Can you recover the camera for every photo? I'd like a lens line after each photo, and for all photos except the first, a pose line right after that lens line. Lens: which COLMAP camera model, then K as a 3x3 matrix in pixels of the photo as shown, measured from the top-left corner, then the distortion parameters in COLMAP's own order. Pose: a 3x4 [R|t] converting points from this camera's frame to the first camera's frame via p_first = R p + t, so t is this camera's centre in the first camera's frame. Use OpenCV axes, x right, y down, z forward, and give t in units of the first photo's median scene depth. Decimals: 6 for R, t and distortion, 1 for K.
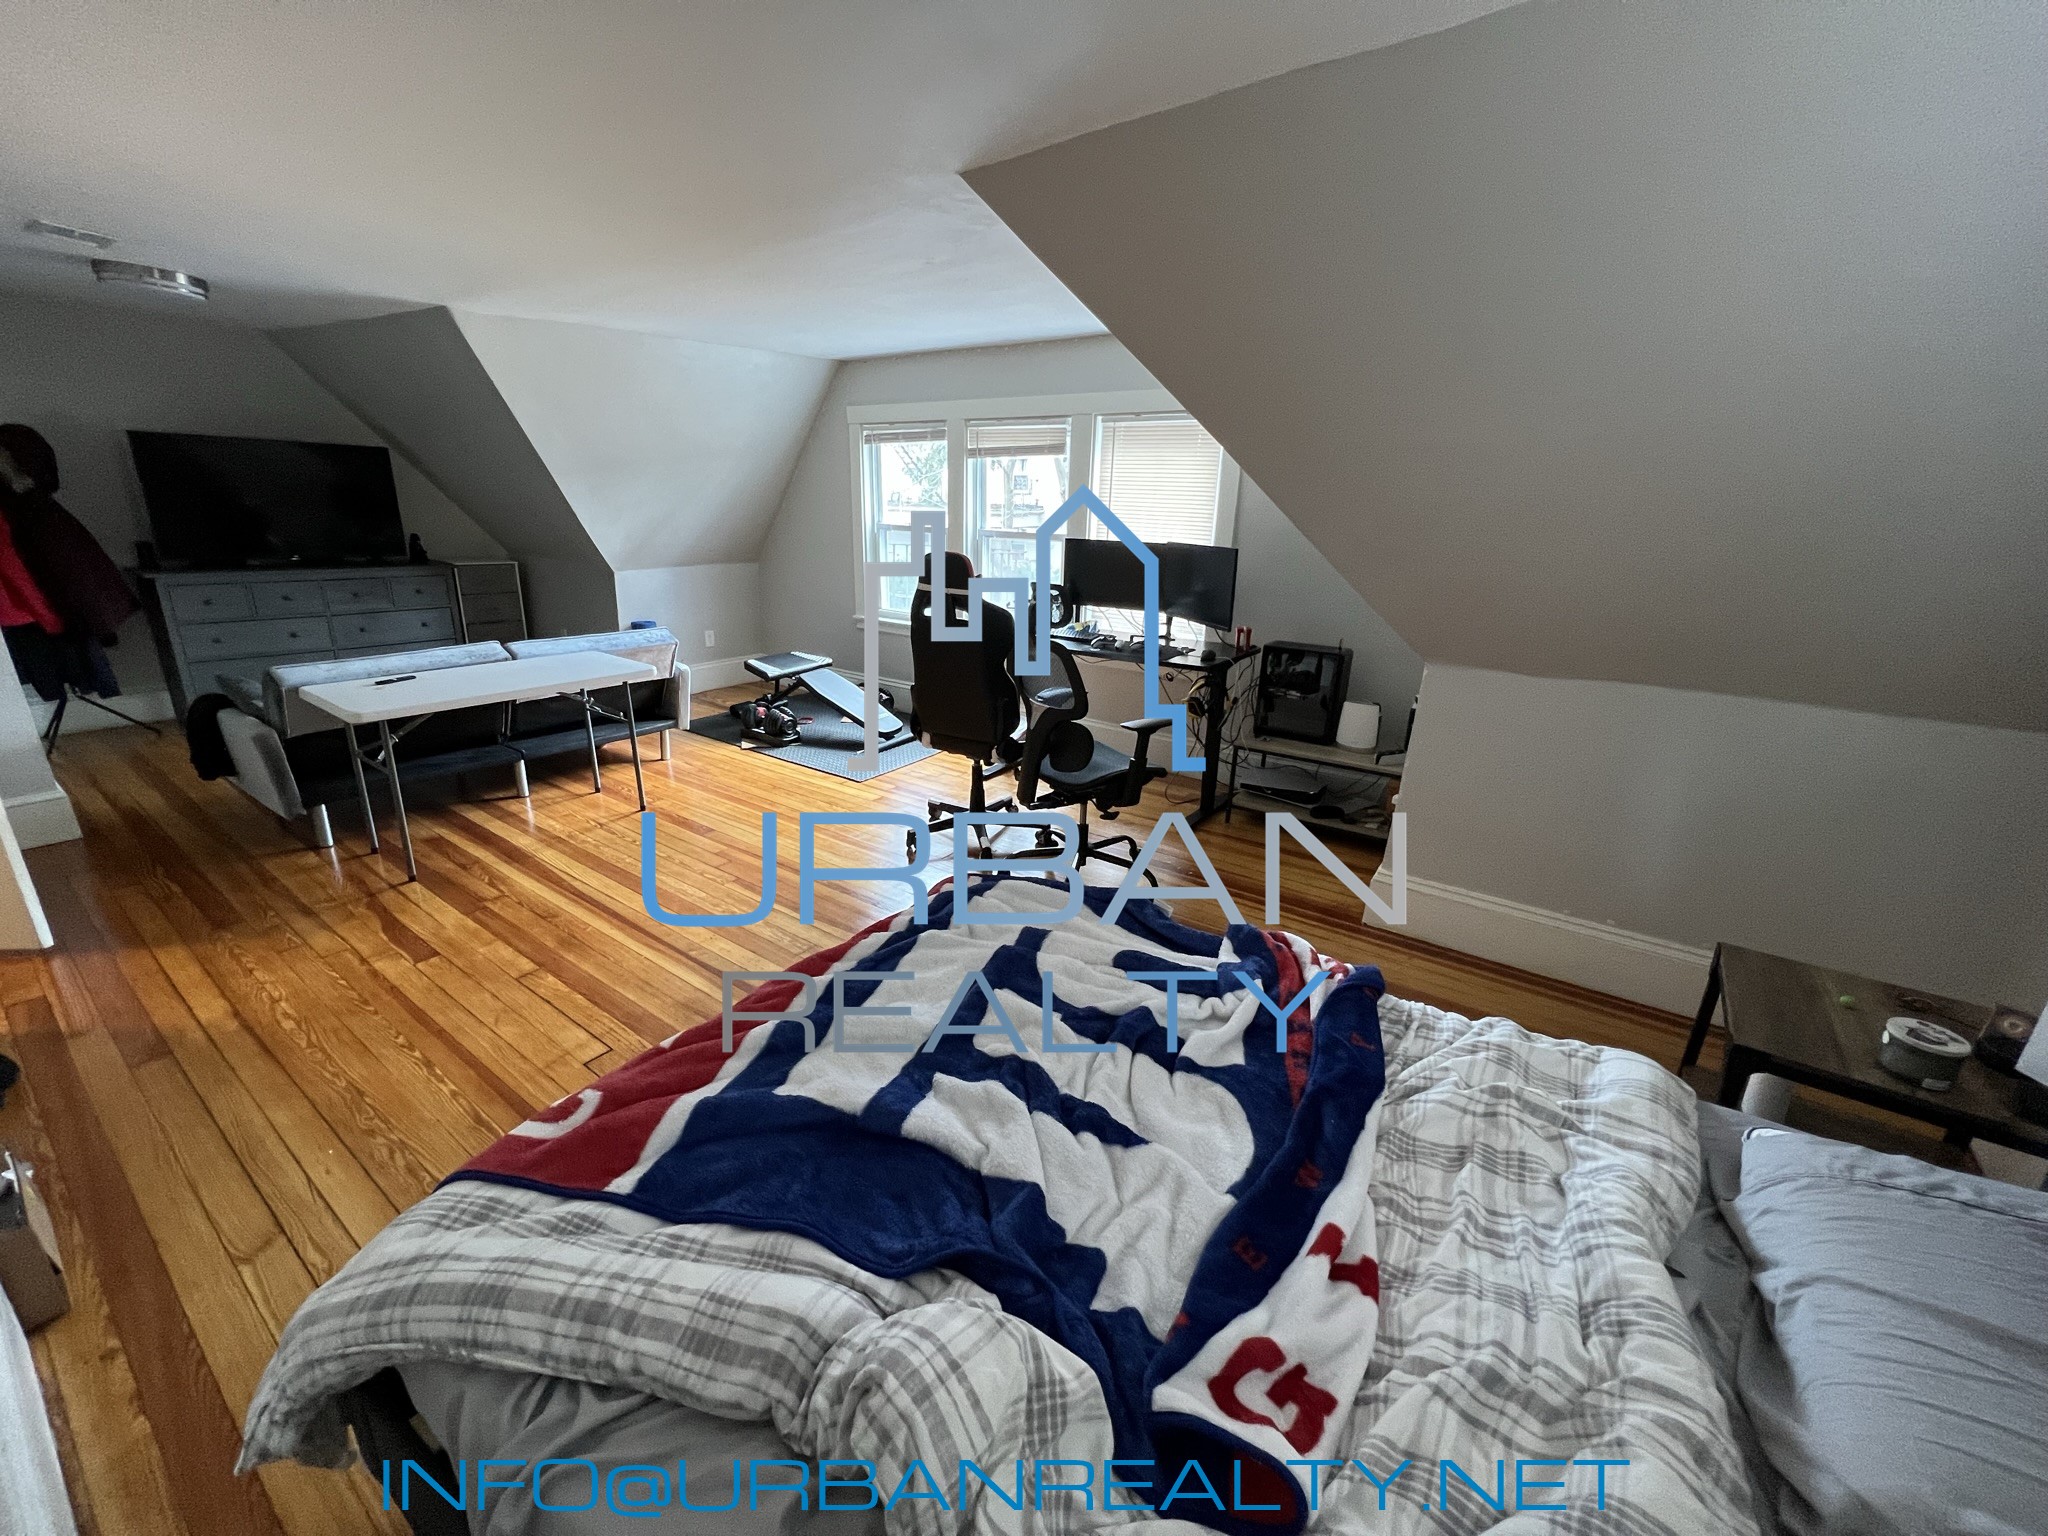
lens RADIAL K [[814.0, 0, 1020.2], [0, 814.0, 764.2], [0, 0, 1]] dist [-0.002014, 0.000614]
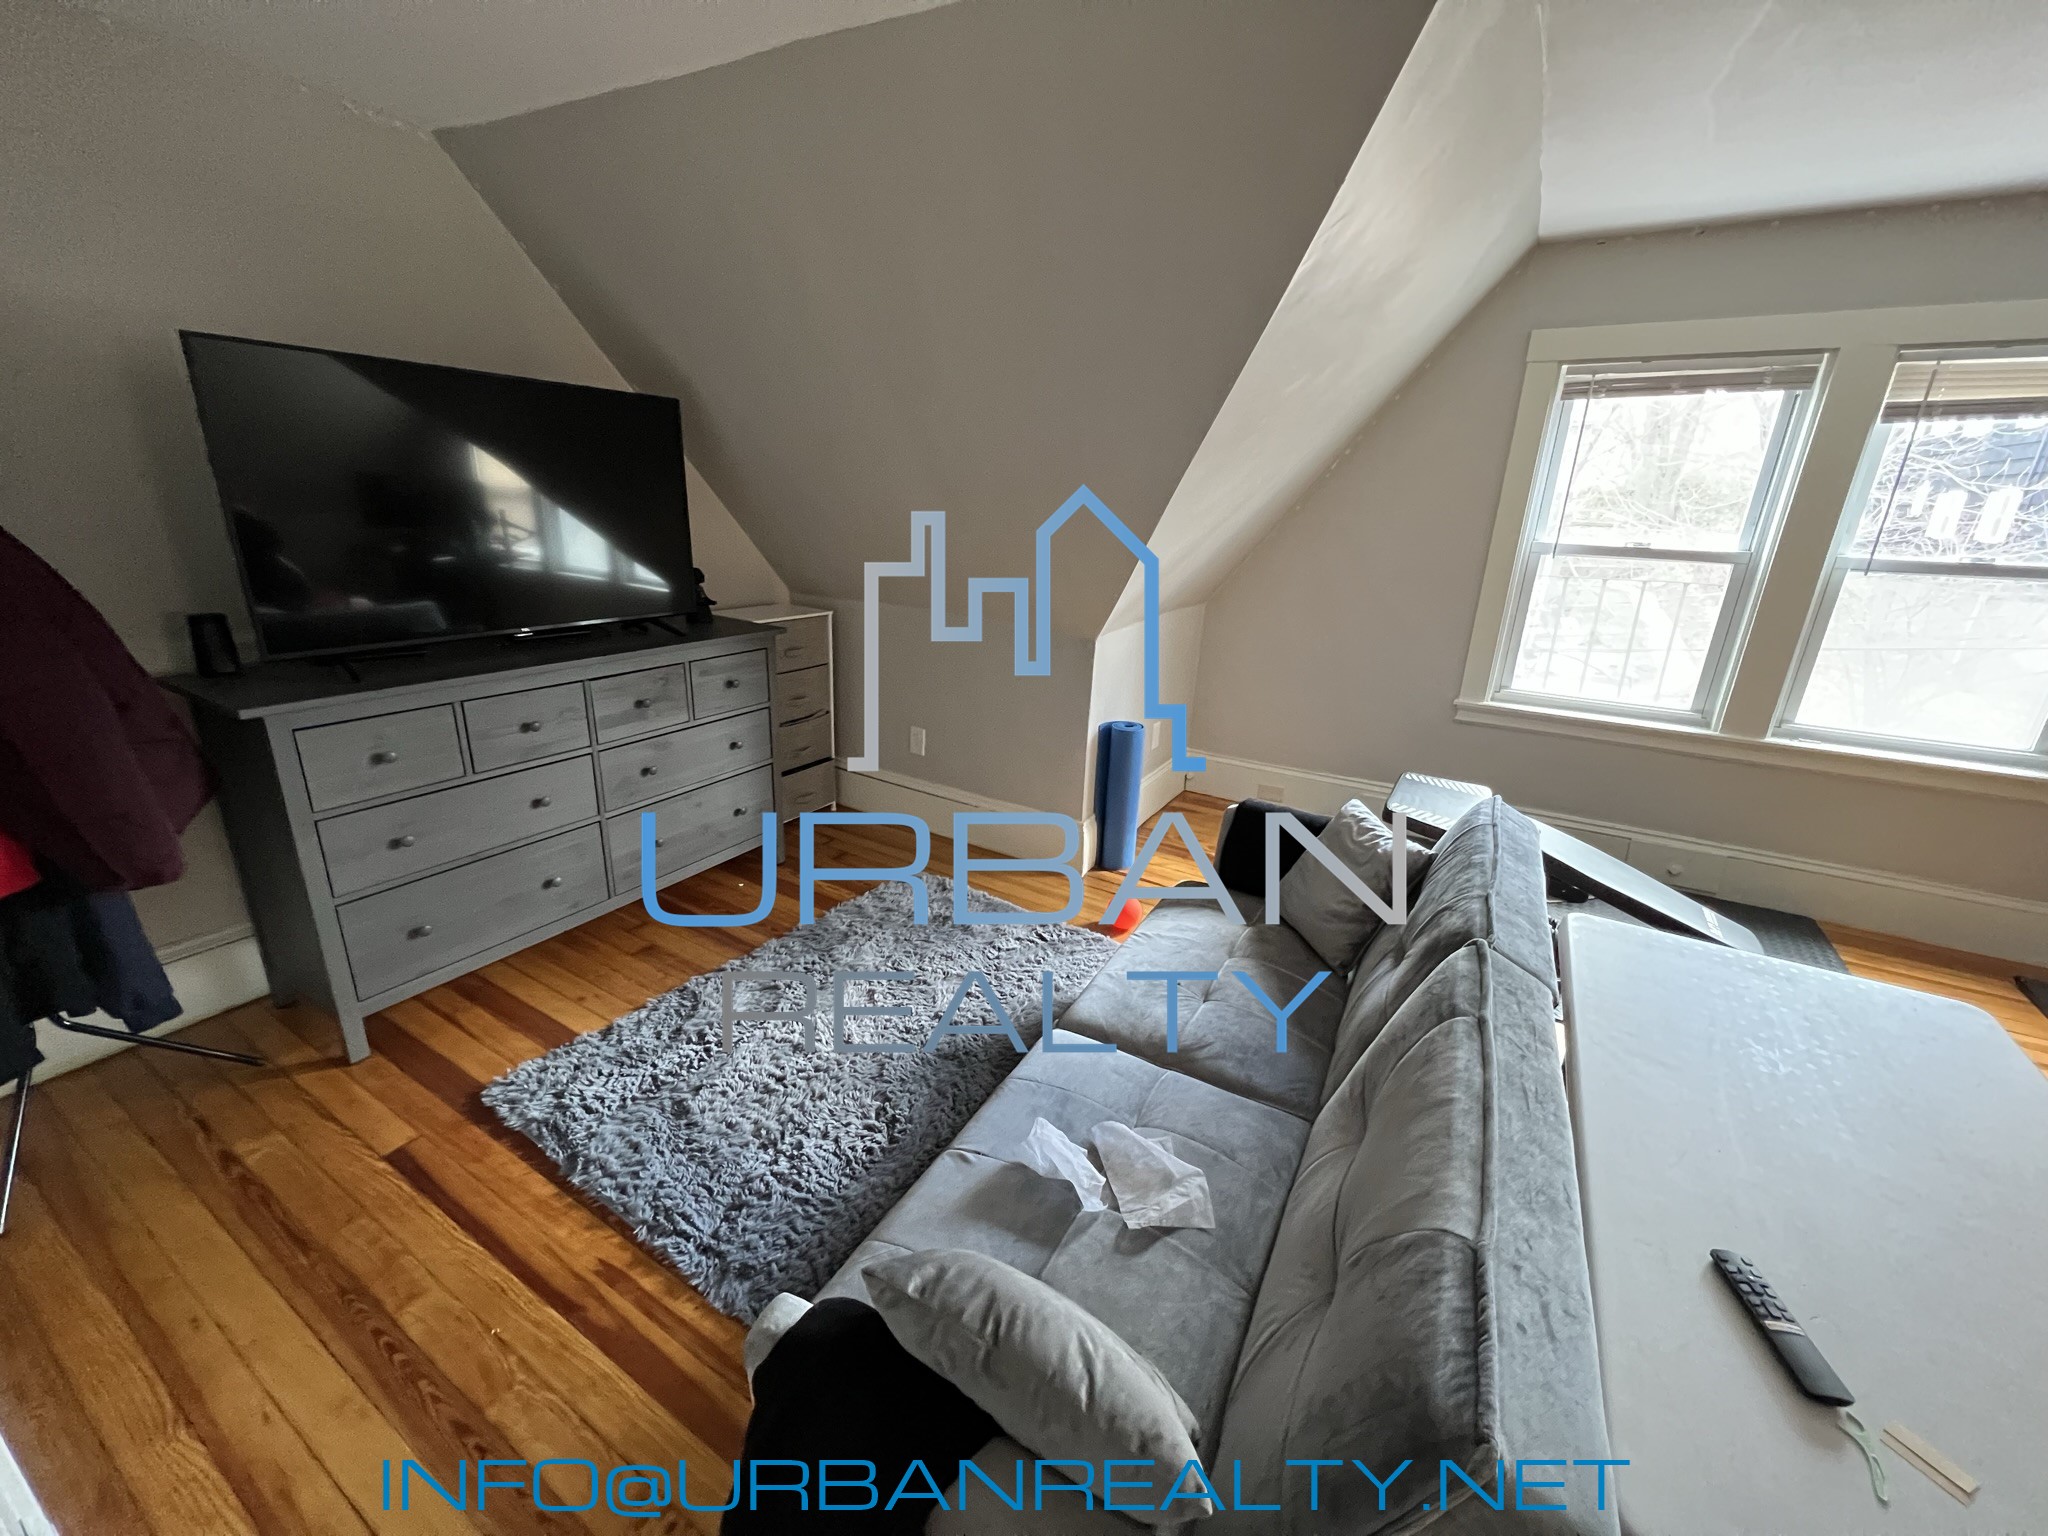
lens RADIAL K [[814.0, 0, 1015.6], [0, 814.0, 756.5], [0, 0, 1]] dist [-0.002014, 0.000614]
pose [[0.997196, -0.026616, 0.069944, -0.696657], [0.026258, 0.999637, 0.006032, -0.192478], [-0.070079, -0.004179, 0.997533, 0.554645]]
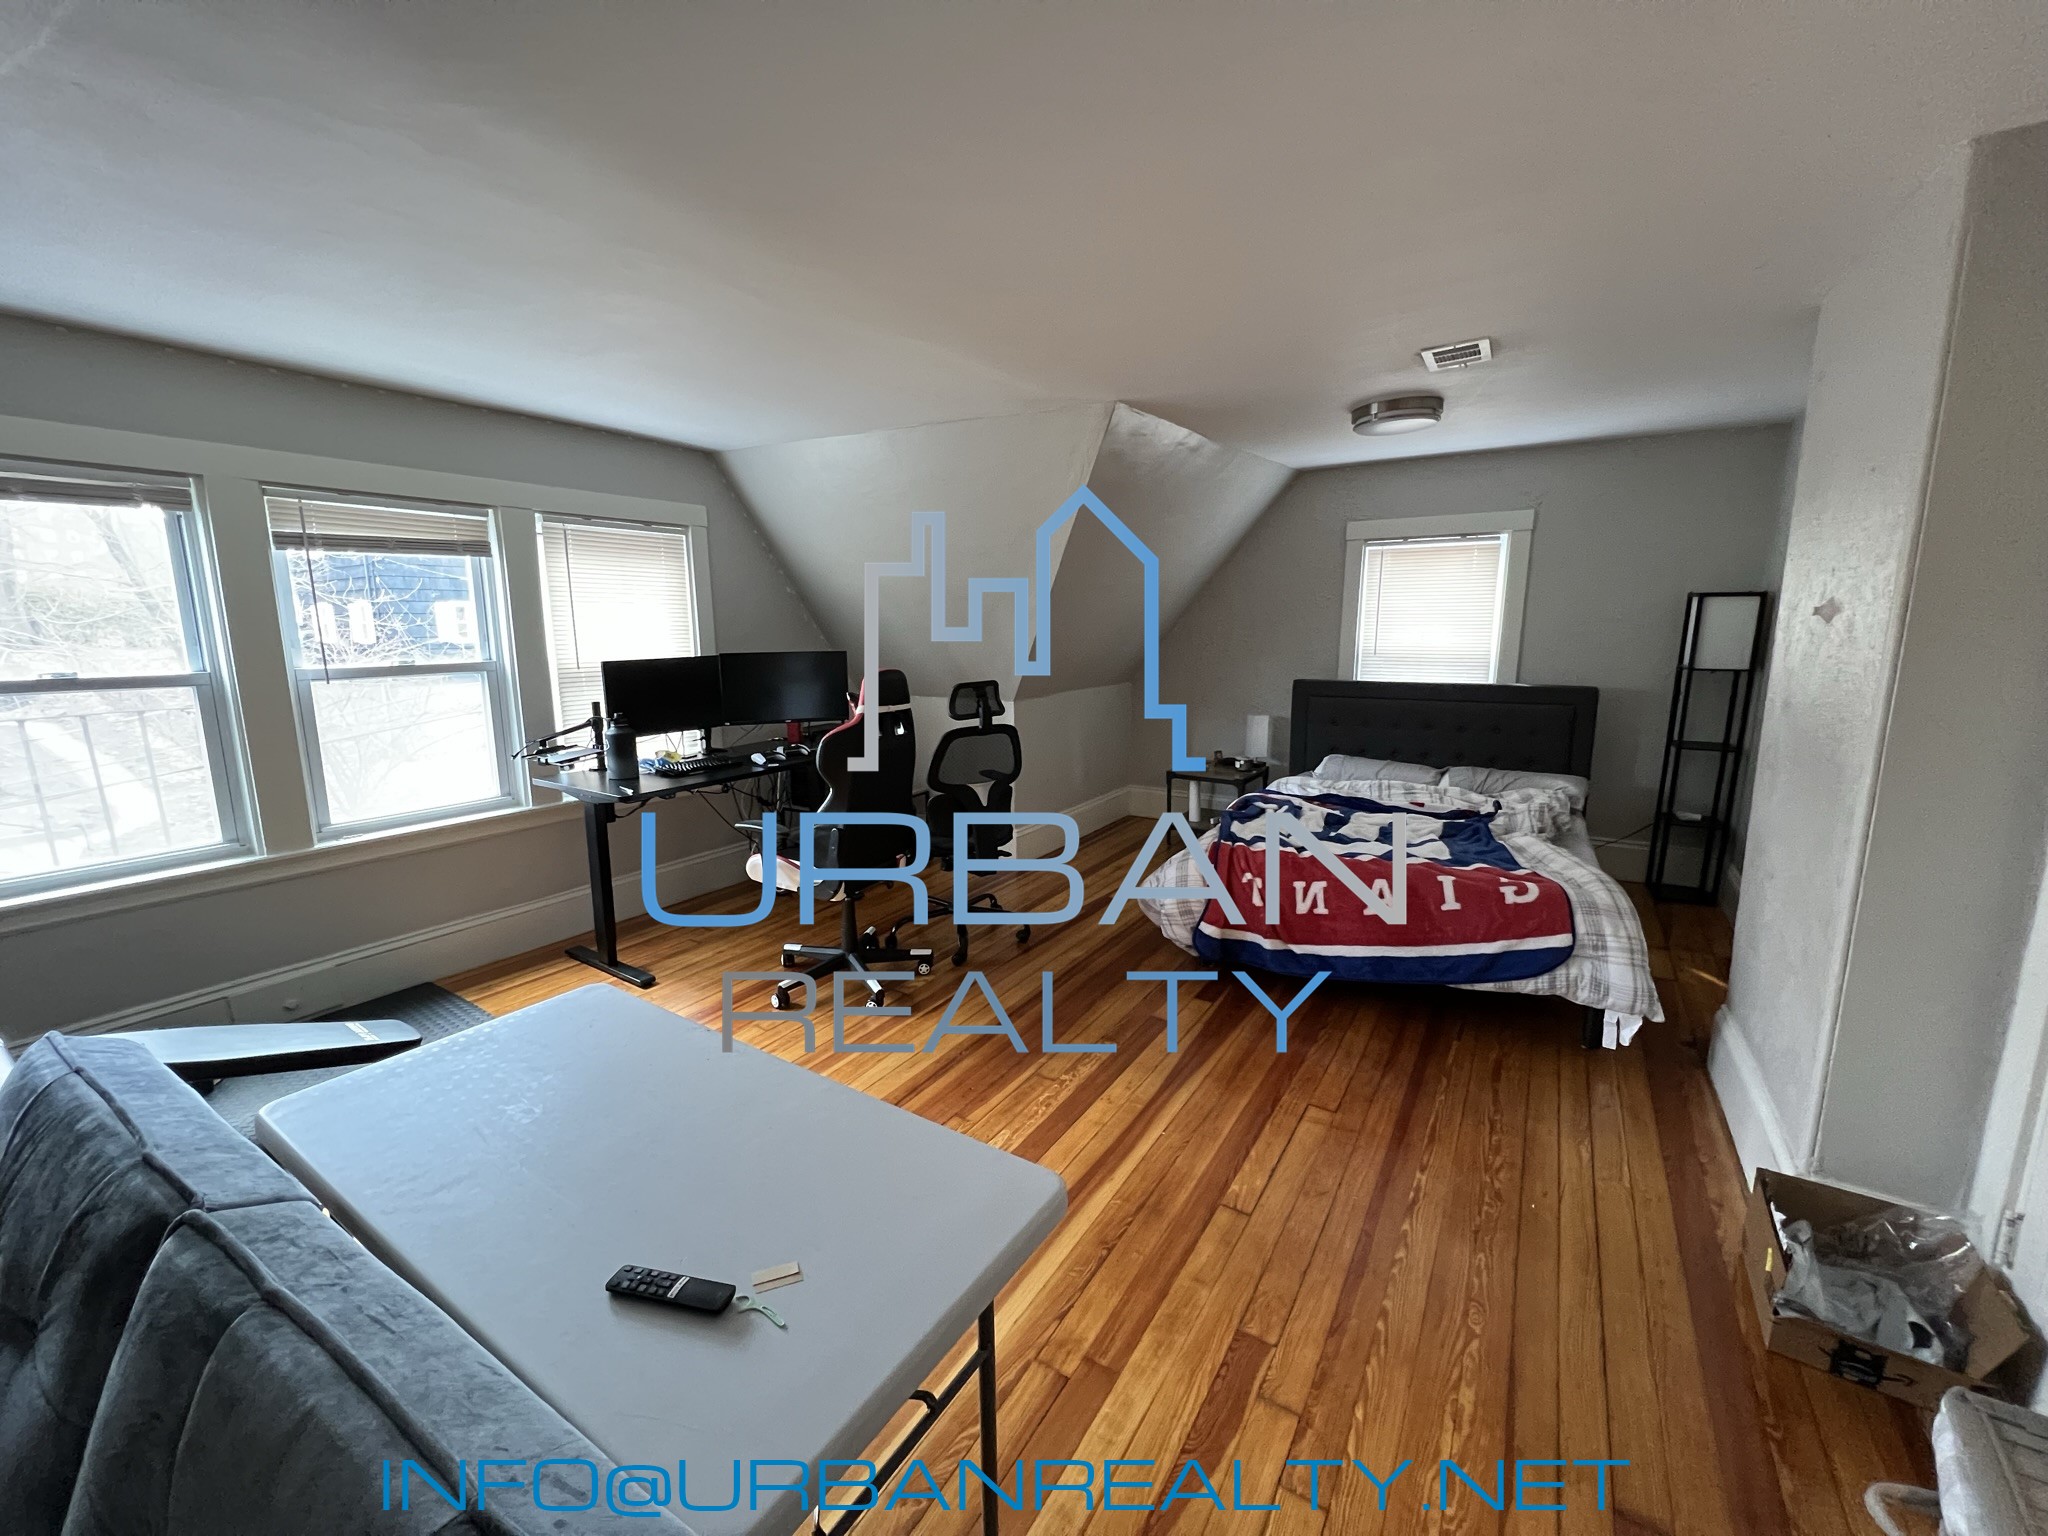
lens RADIAL K [[814.0, 0, 1016.5], [0, 814.0, 764.5], [0, 0, 1]] dist [-0.002014, 0.000614]
pose [[-0.038397, -0.202157, 0.978600, -0.705568], [0.309551, 0.928742, 0.204003, -0.204424], [-0.950107, 0.310760, 0.026917, 0.575951]]
